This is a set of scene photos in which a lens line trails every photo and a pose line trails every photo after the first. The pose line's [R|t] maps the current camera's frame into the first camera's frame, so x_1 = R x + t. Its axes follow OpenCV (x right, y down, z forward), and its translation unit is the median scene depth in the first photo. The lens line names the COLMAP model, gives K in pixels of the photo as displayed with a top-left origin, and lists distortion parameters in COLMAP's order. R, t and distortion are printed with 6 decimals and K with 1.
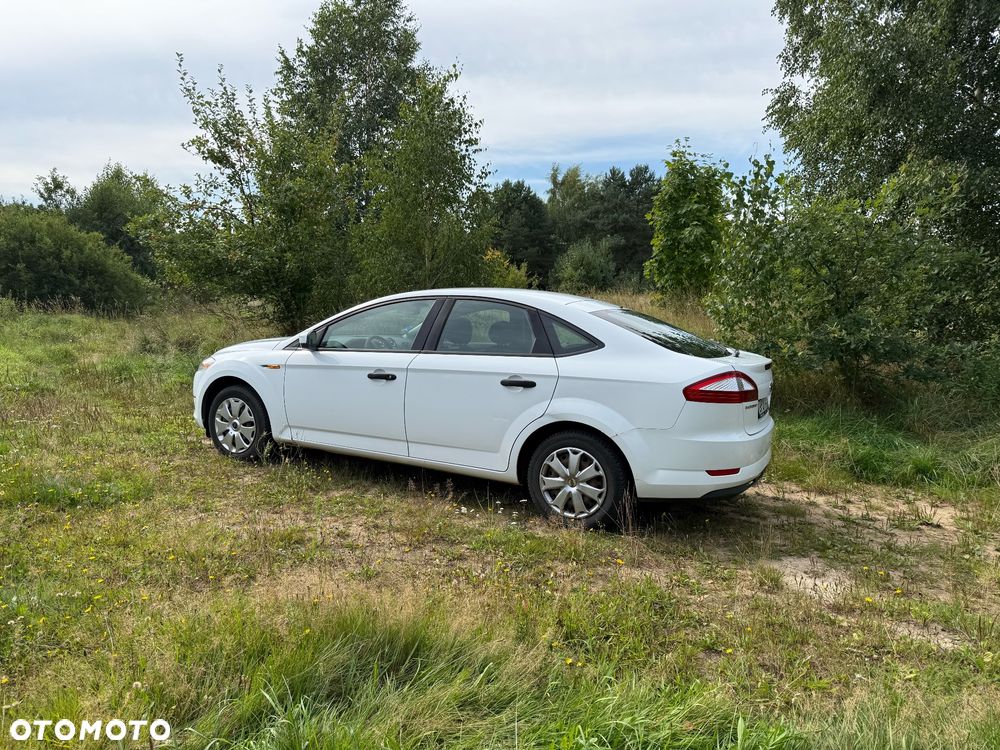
lens RADIAL K [[706.2, 0, 501.2], [0, 706.2, 377.7], [0, 0, 1]] dist [0.063173, -0.084690]
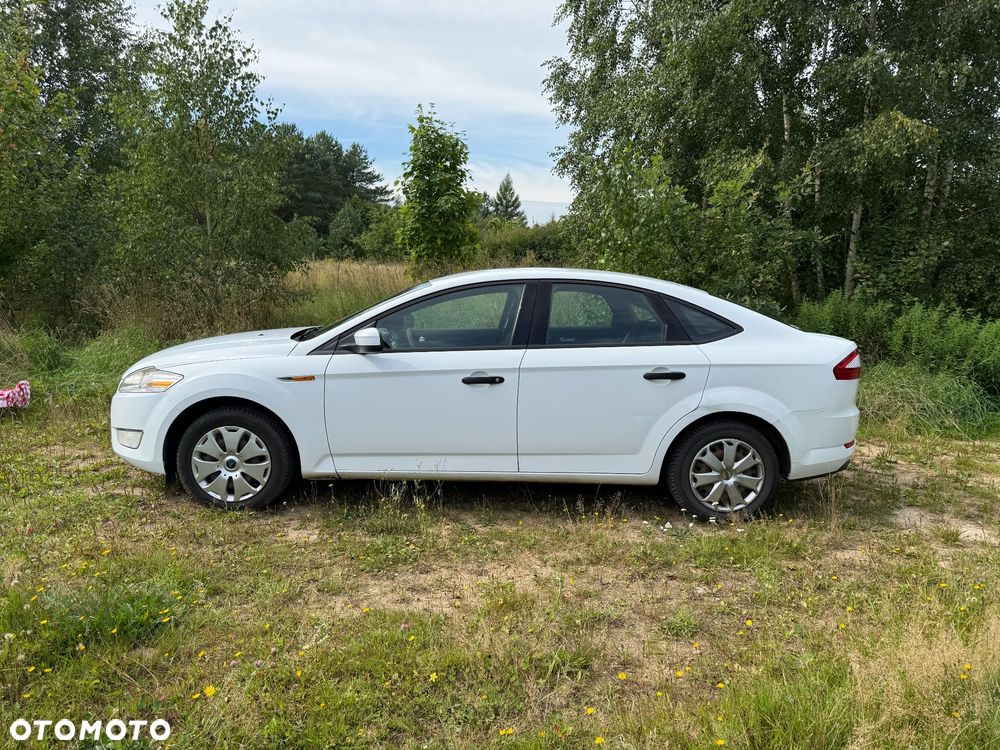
lens RADIAL K [[706.2, 0, 501.2], [0, 706.2, 377.7], [0, 0, 1]] dist [0.063173, -0.084690]
pose [[0.869132, -0.085412, 0.487149, -0.602235], [0.061669, 0.996004, 0.064605, -0.061352], [-0.490721, -0.026108, 0.870926, 0.308692]]
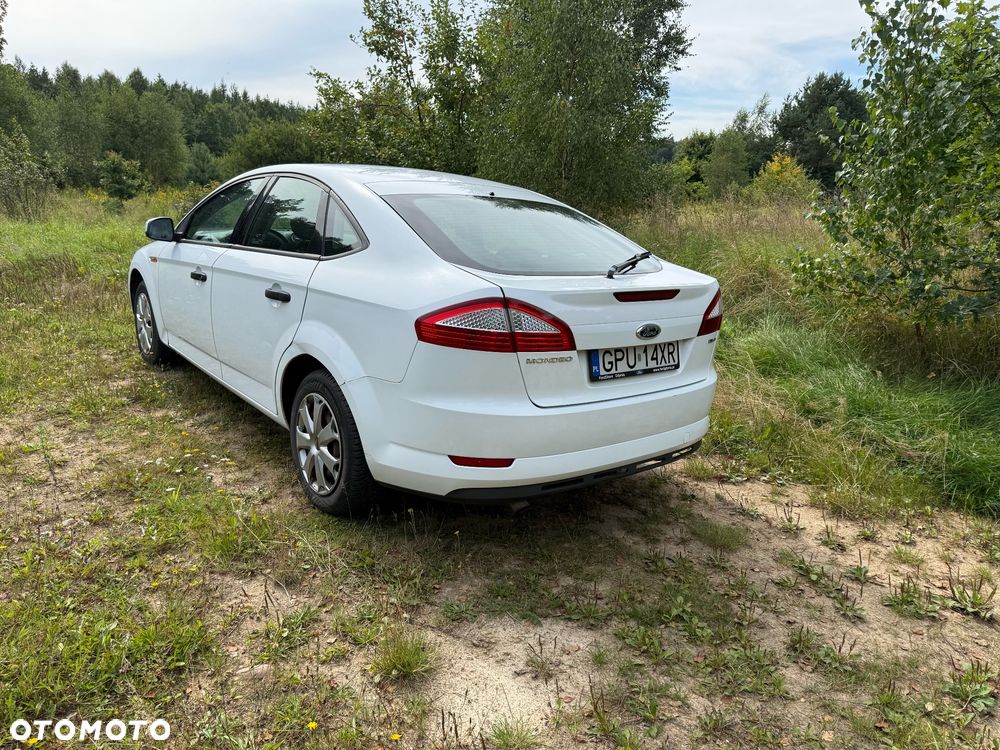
lens RADIAL K [[706.2, 0, 501.2], [0, 706.2, 377.7], [0, 0, 1]] dist [0.063173, -0.084690]
pose [[0.923498, 0.108614, -0.367906, 0.502848], [-0.063458, 0.989120, 0.132722, -0.019269], [0.378319, -0.099221, 0.920342, 0.418297]]
